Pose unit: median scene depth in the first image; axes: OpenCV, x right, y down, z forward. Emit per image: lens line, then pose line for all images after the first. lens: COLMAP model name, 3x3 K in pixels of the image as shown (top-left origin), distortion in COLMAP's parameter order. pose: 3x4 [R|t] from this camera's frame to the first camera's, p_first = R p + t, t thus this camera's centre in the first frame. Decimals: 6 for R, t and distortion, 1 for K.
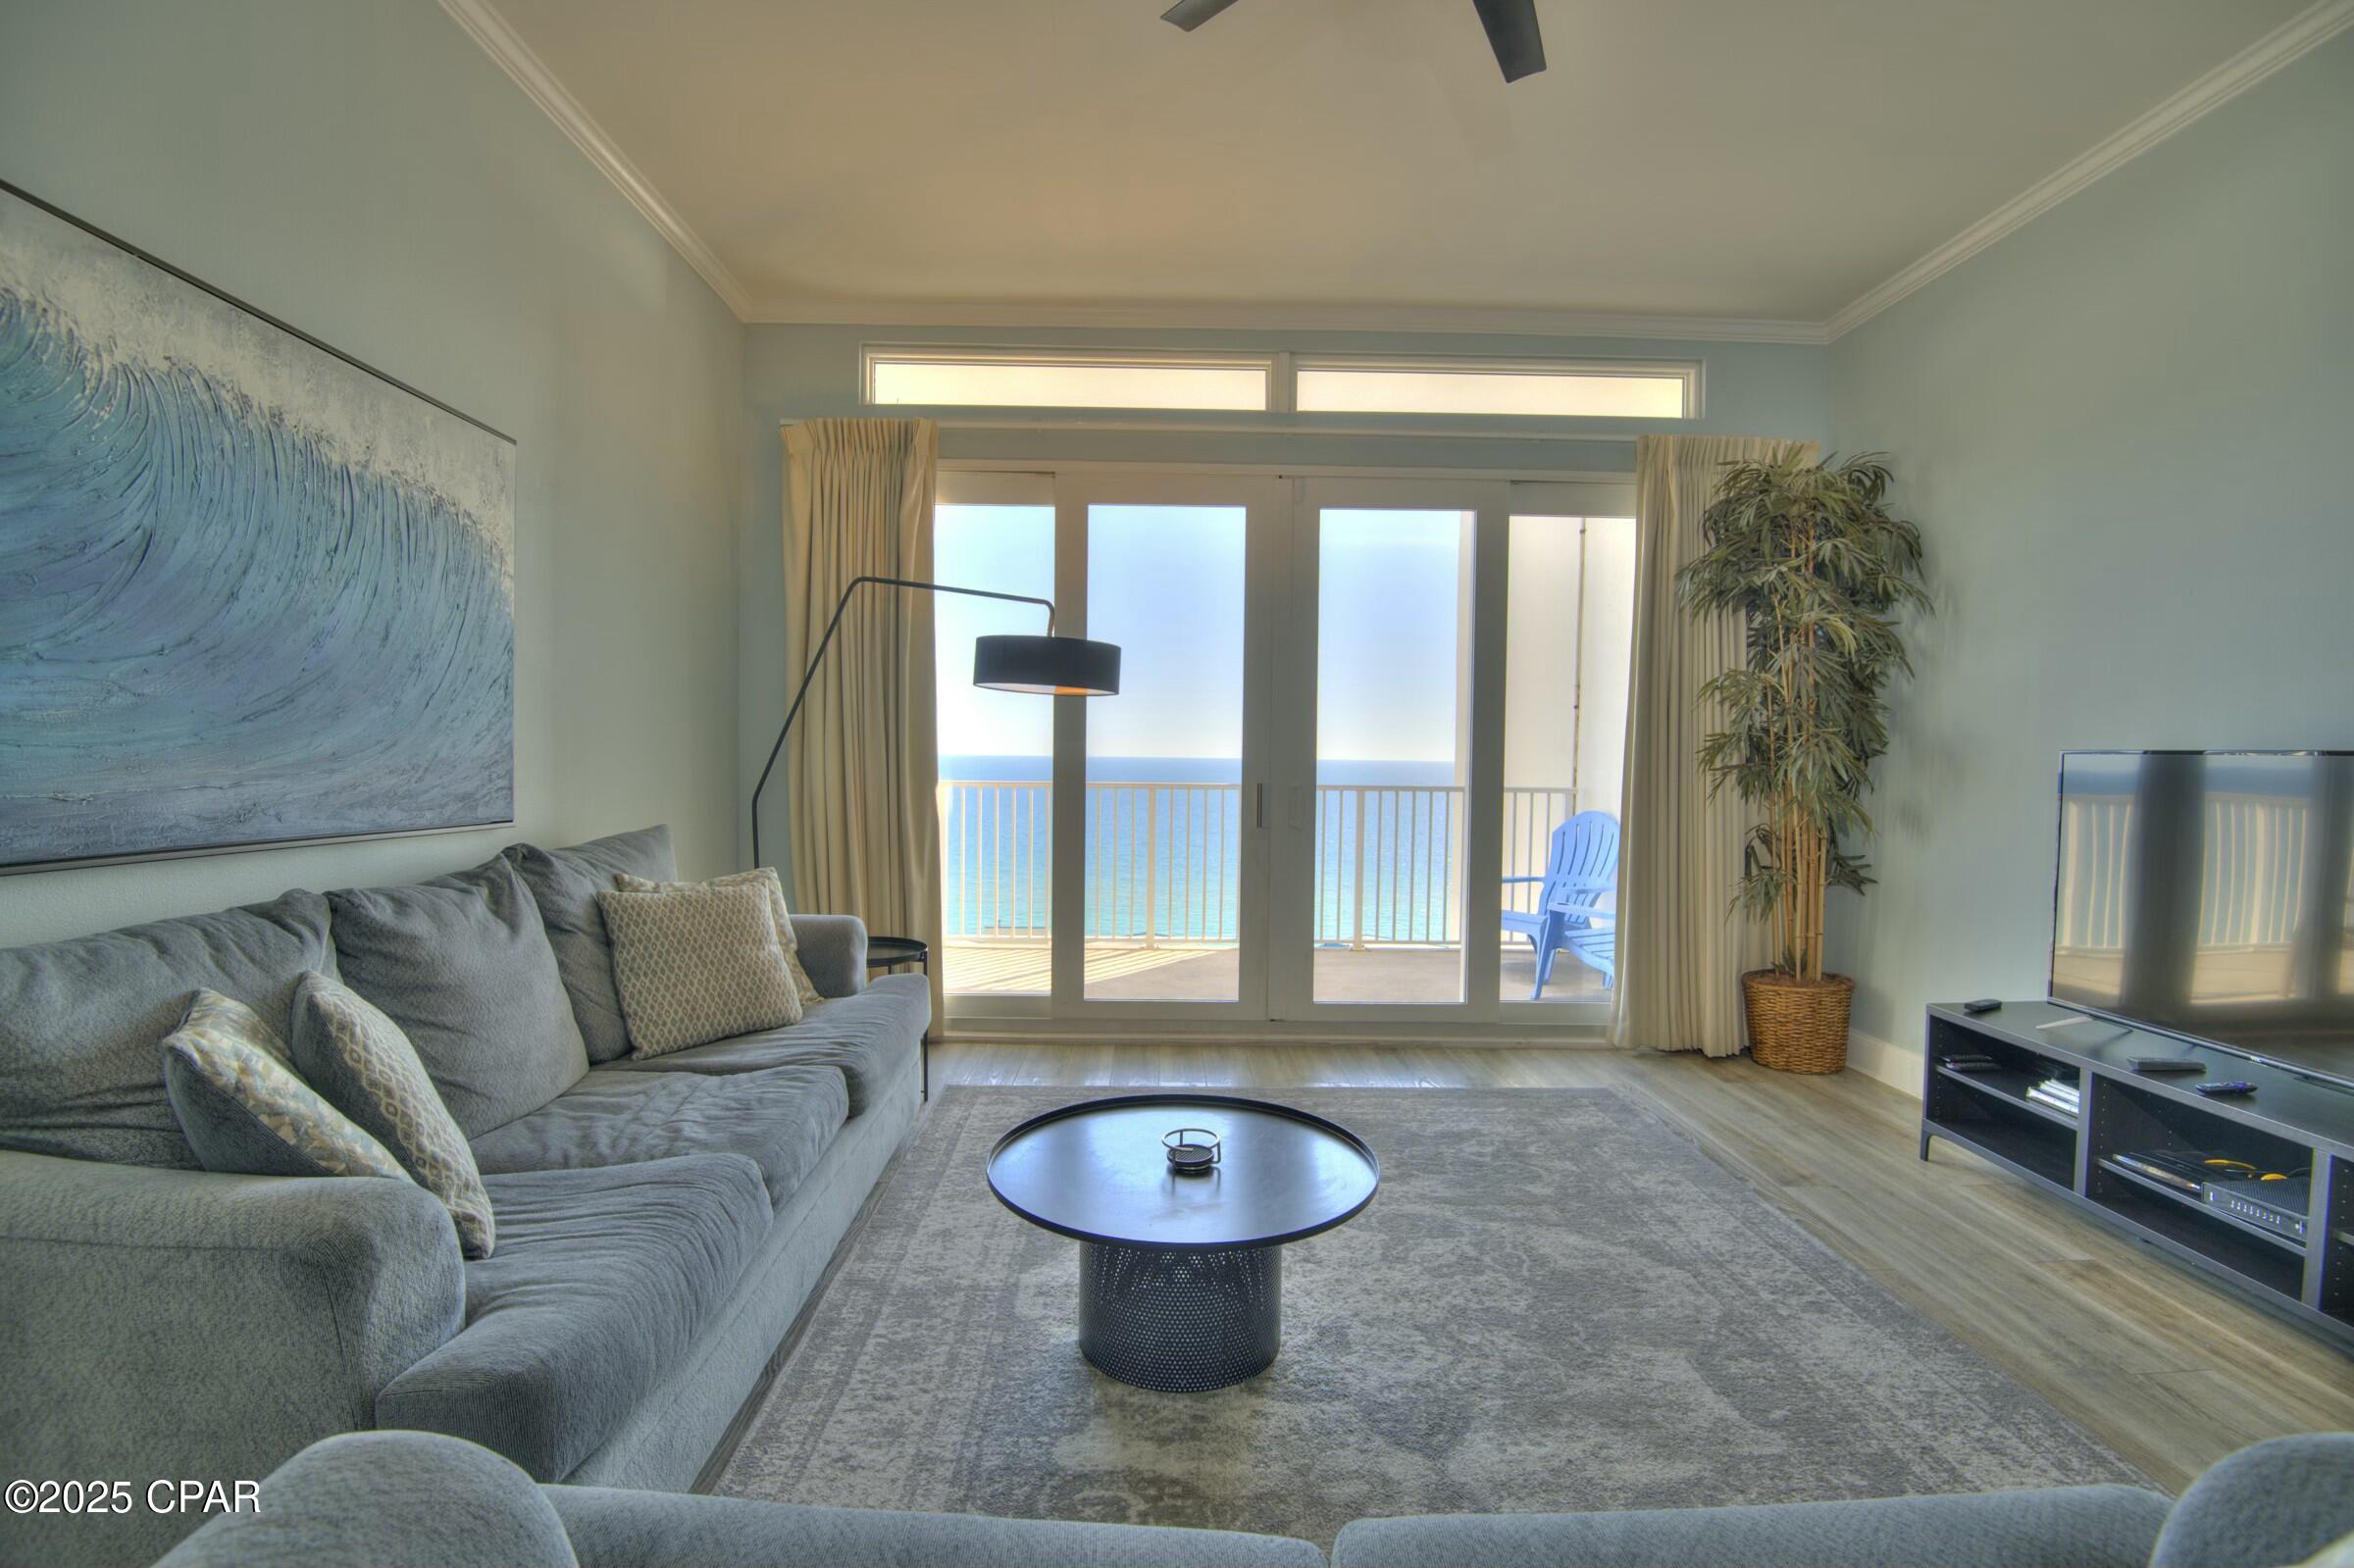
lens RADIAL K [[1082.2, 0, 1177.3], [0, 1082.2, 766.4], [0, 0, 1]] dist [-0.003660, -0.020566]
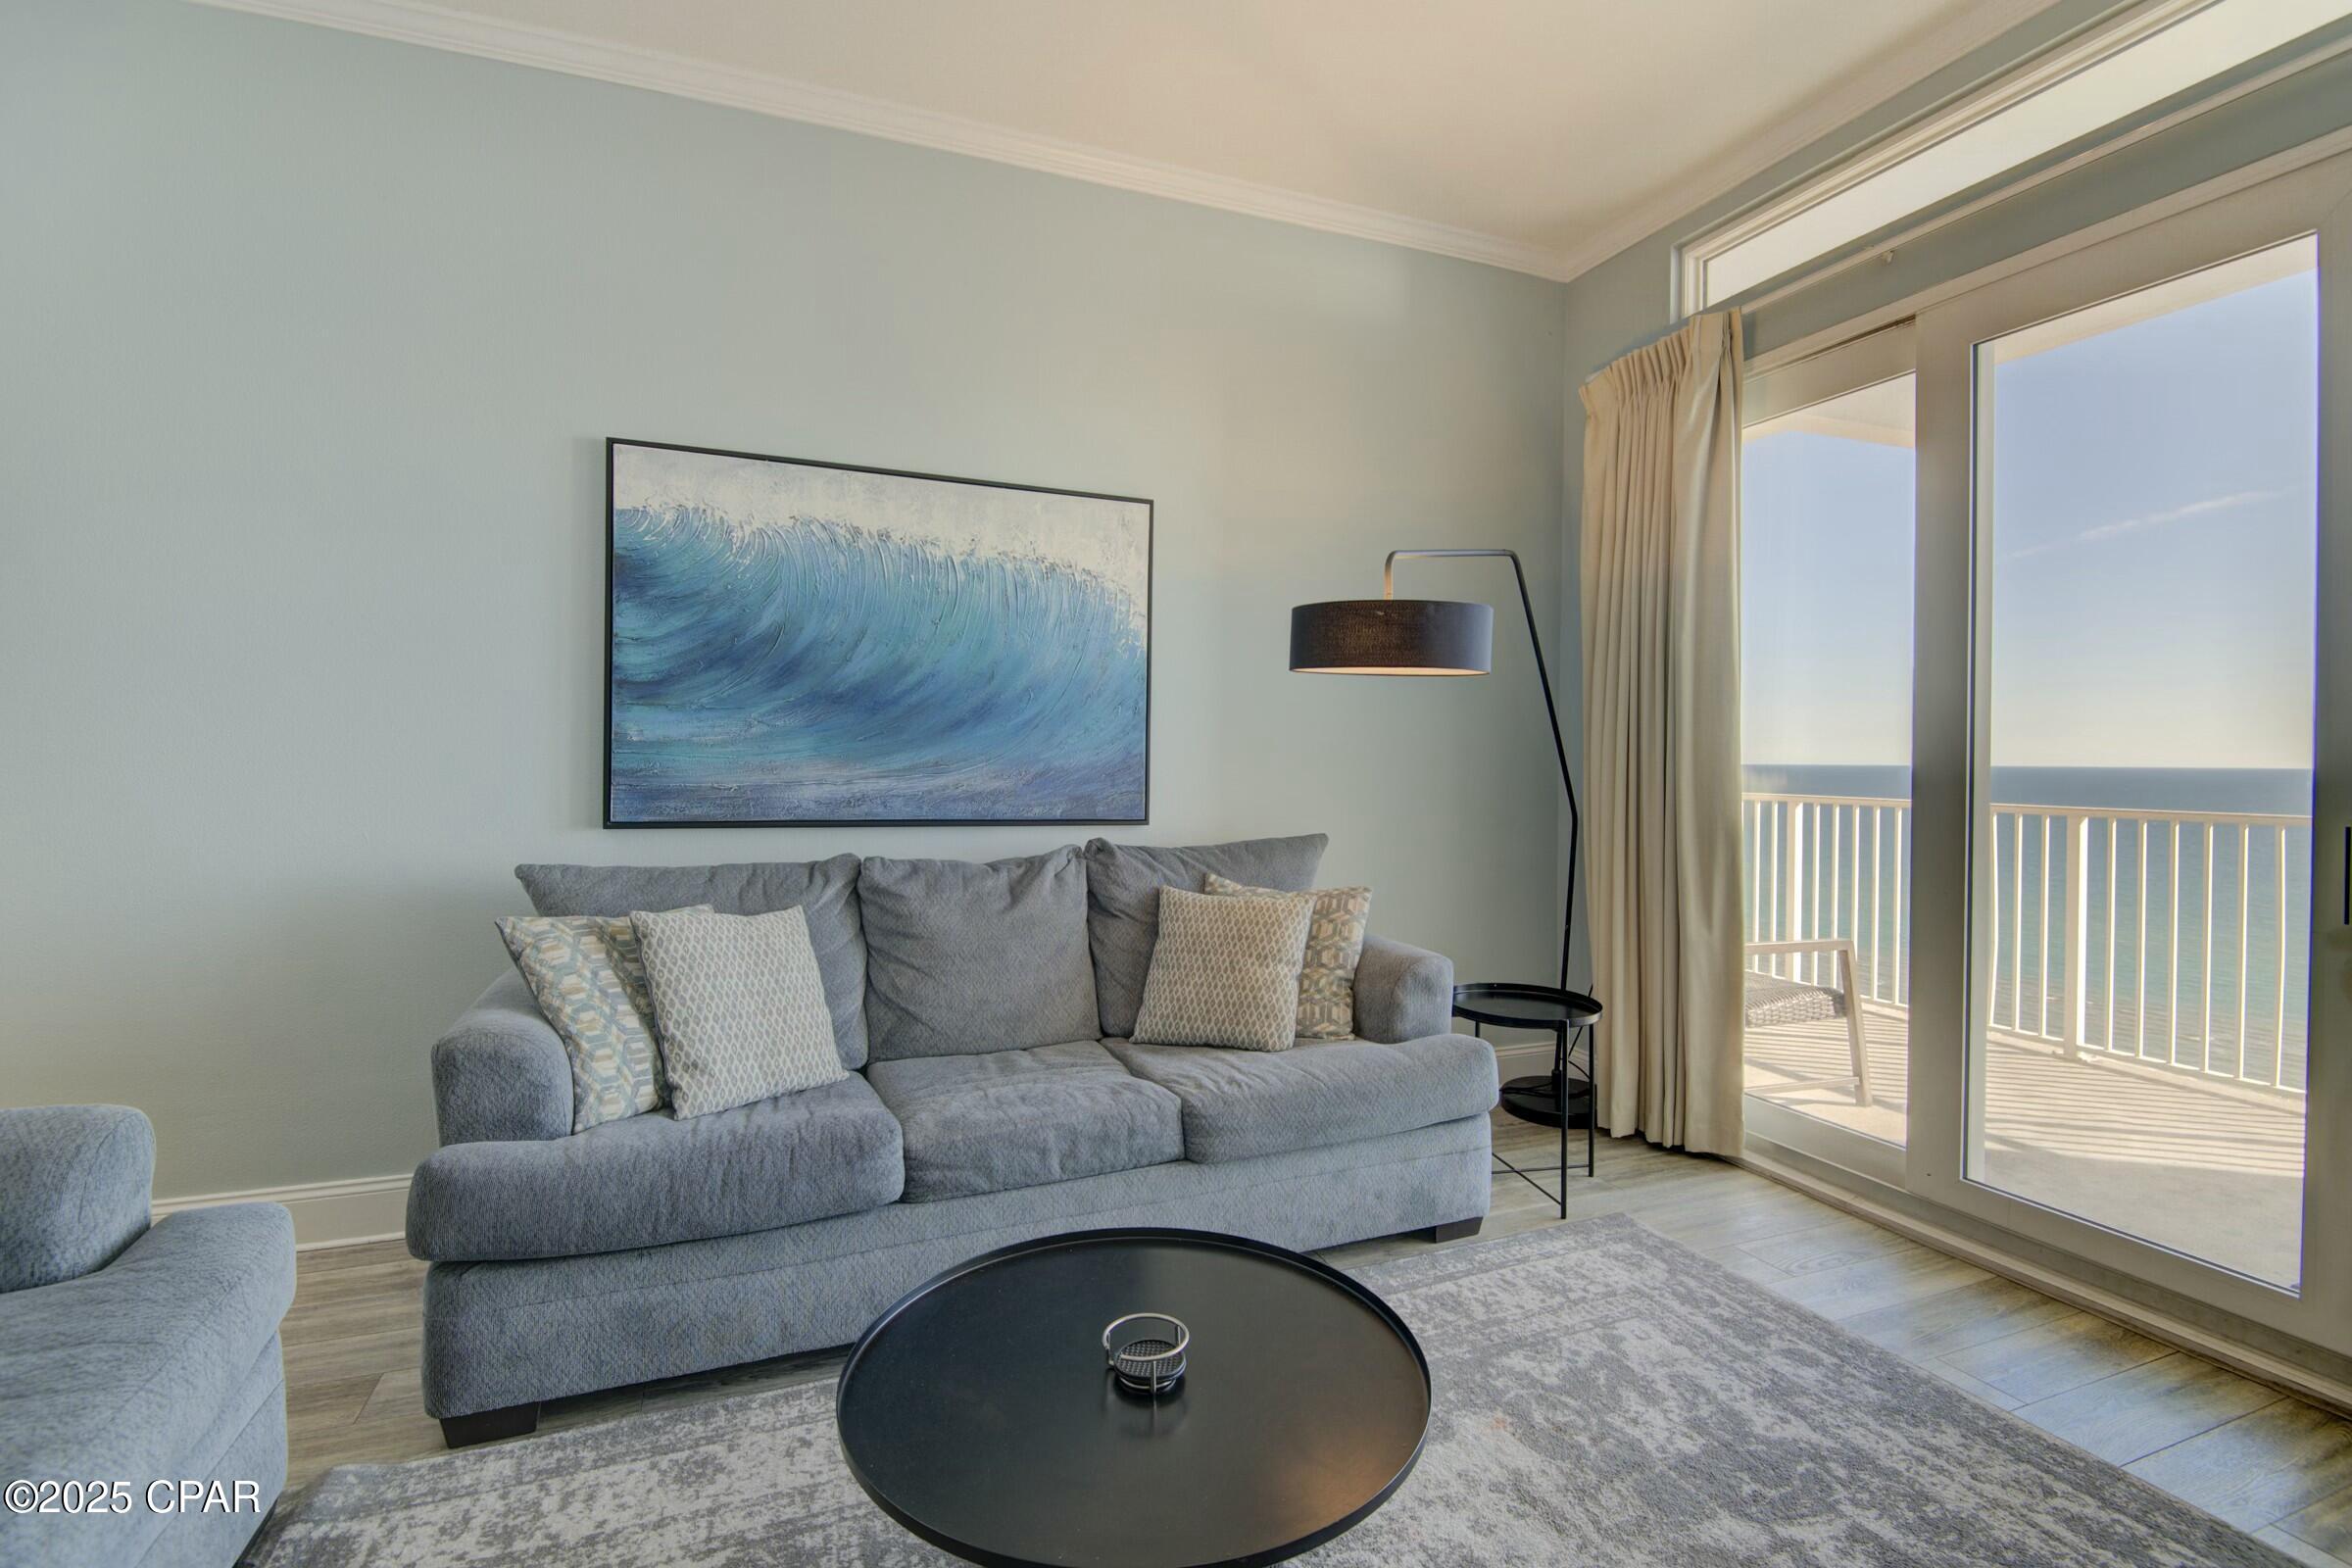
lens RADIAL K [[1088.4, 0, 1188.1], [0, 1088.4, 758.0], [0, 0, 1]] dist [0.031122, -0.038378]
pose [[0.358696, -0.004536, -0.933443, 0.463631], [-0.015527, 0.999821, -0.010825, -0.004953], [0.933325, 0.018377, 0.358561, 0.542413]]
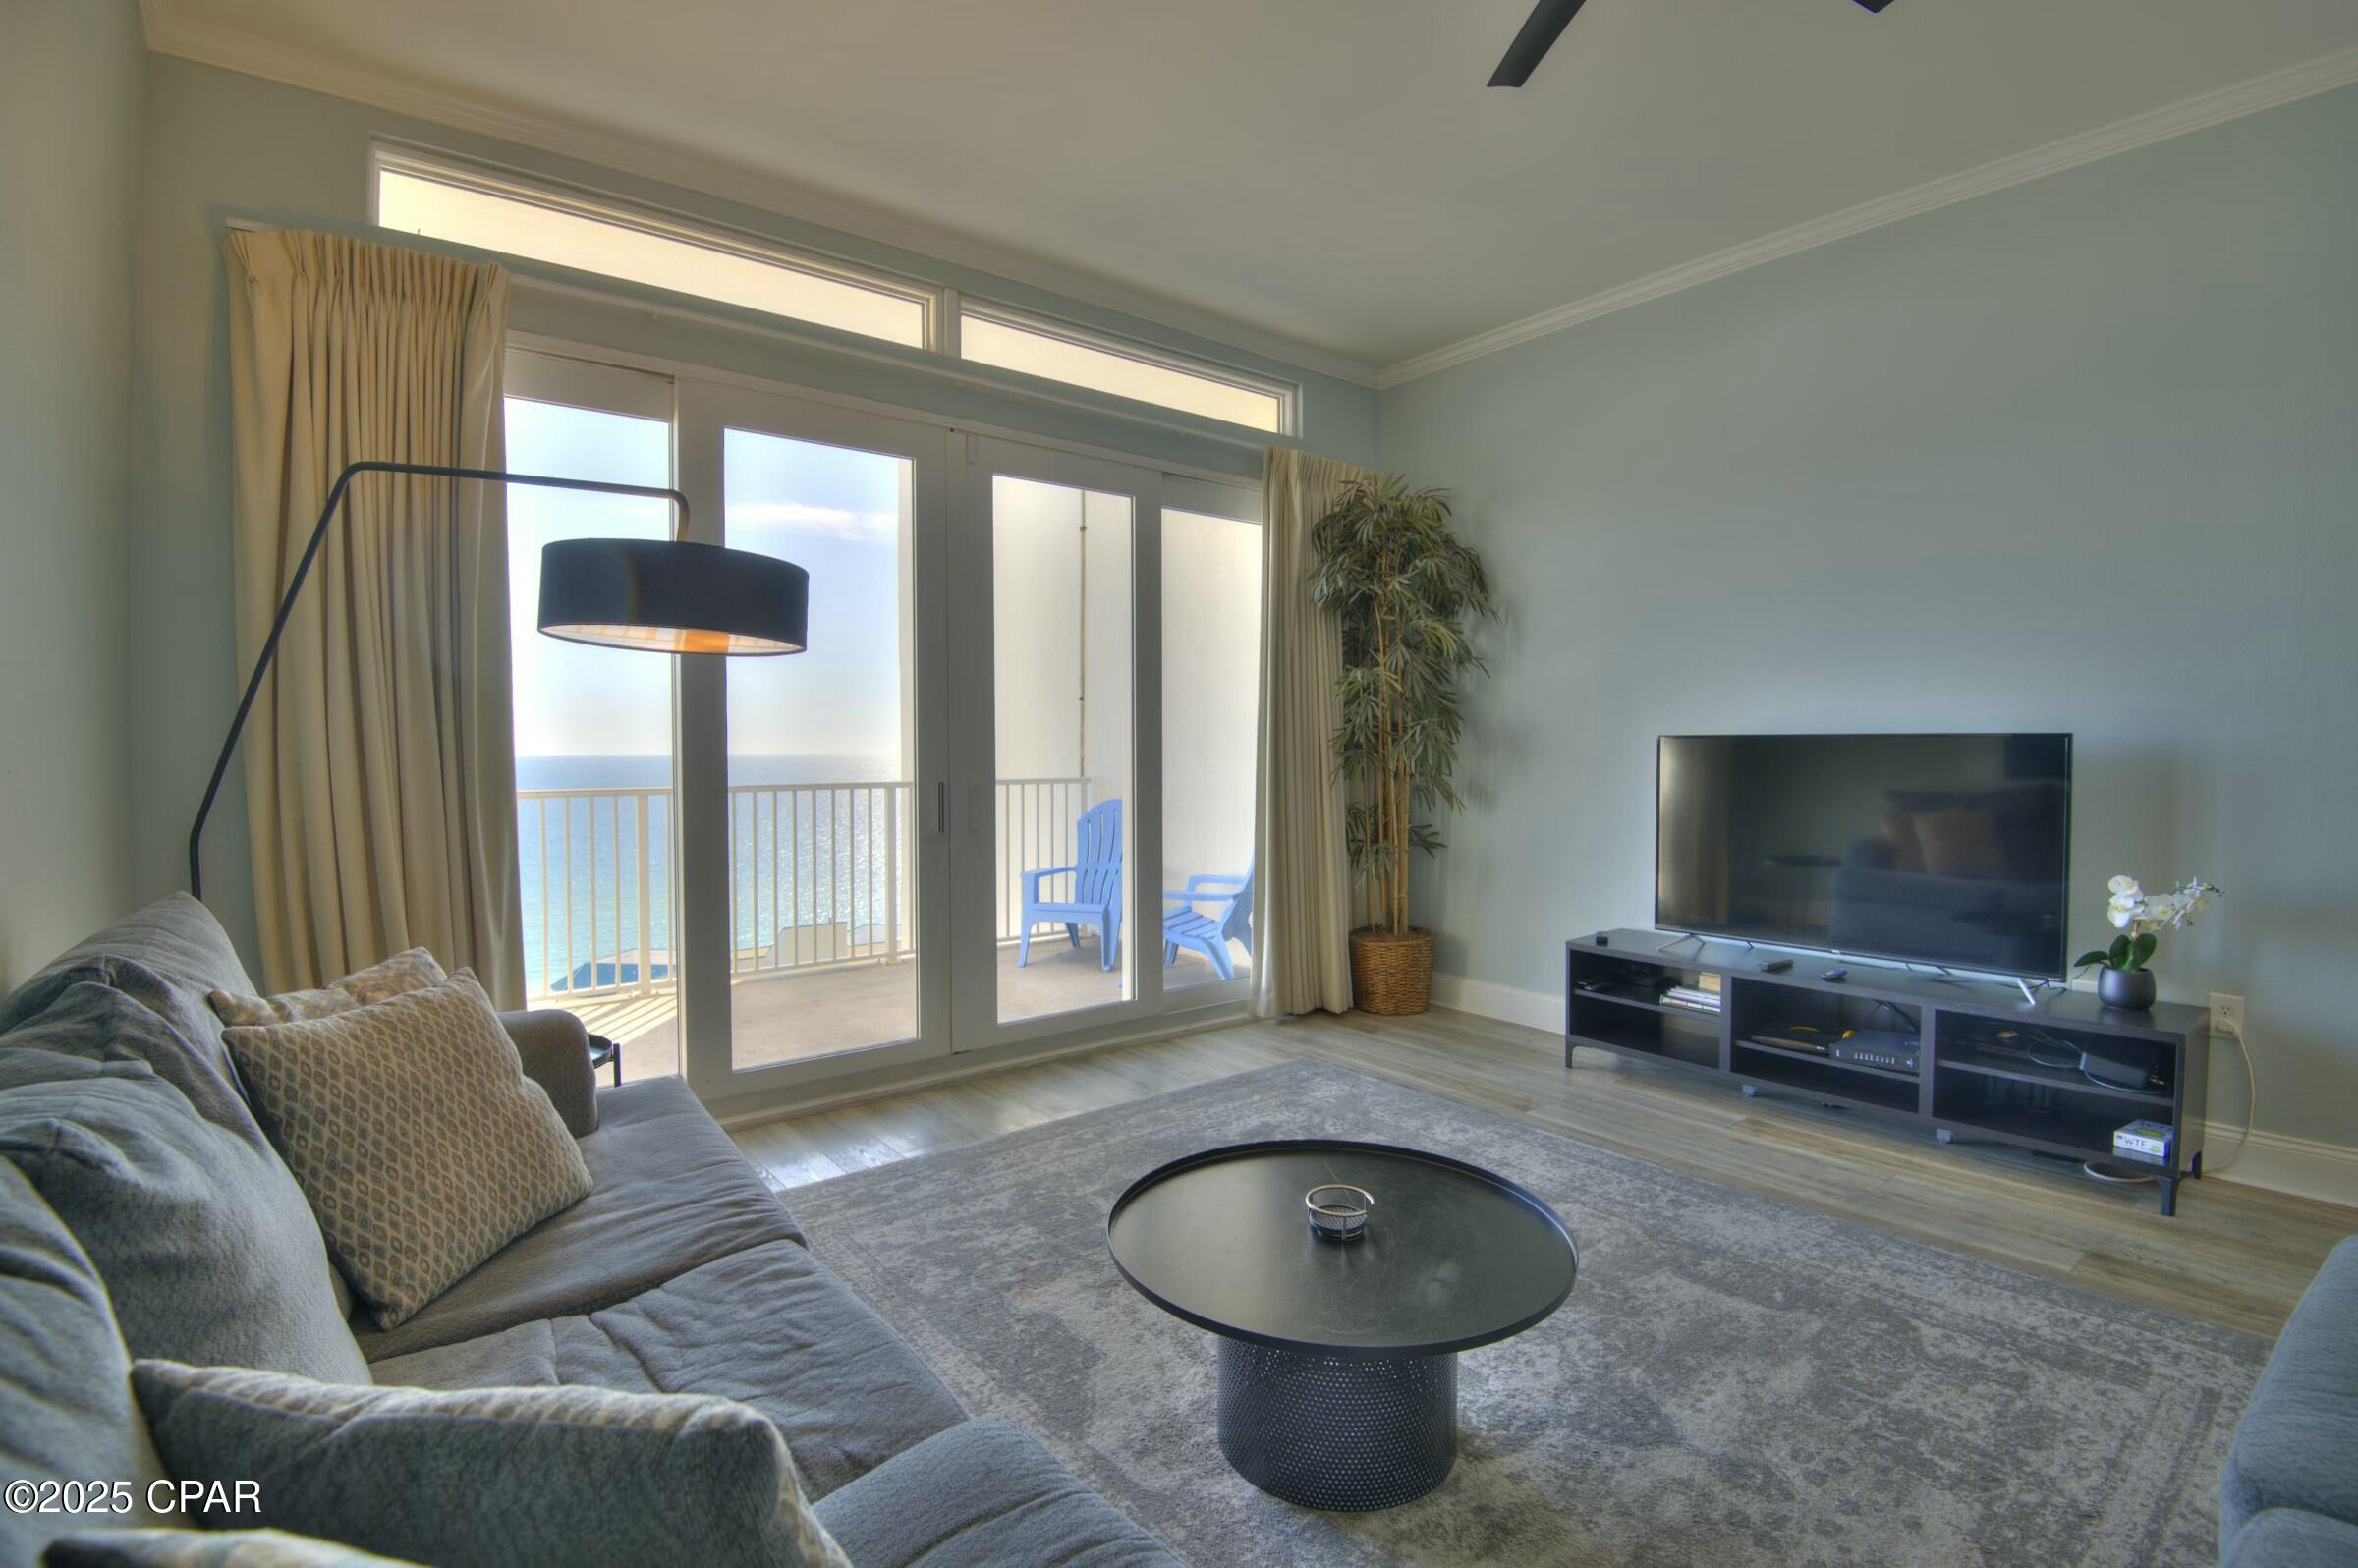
lens RADIAL K [[1082.1, 0, 1166.4], [0, 1082.1, 764.5], [0, 0, 1]] dist [0.020618, -0.052871]
pose [[0.798723, -0.024755, 0.601190, -0.421277], [0.021708, 0.999688, 0.012323, -0.008170], [-0.601308, 0.003208, 0.799011, 0.278872]]
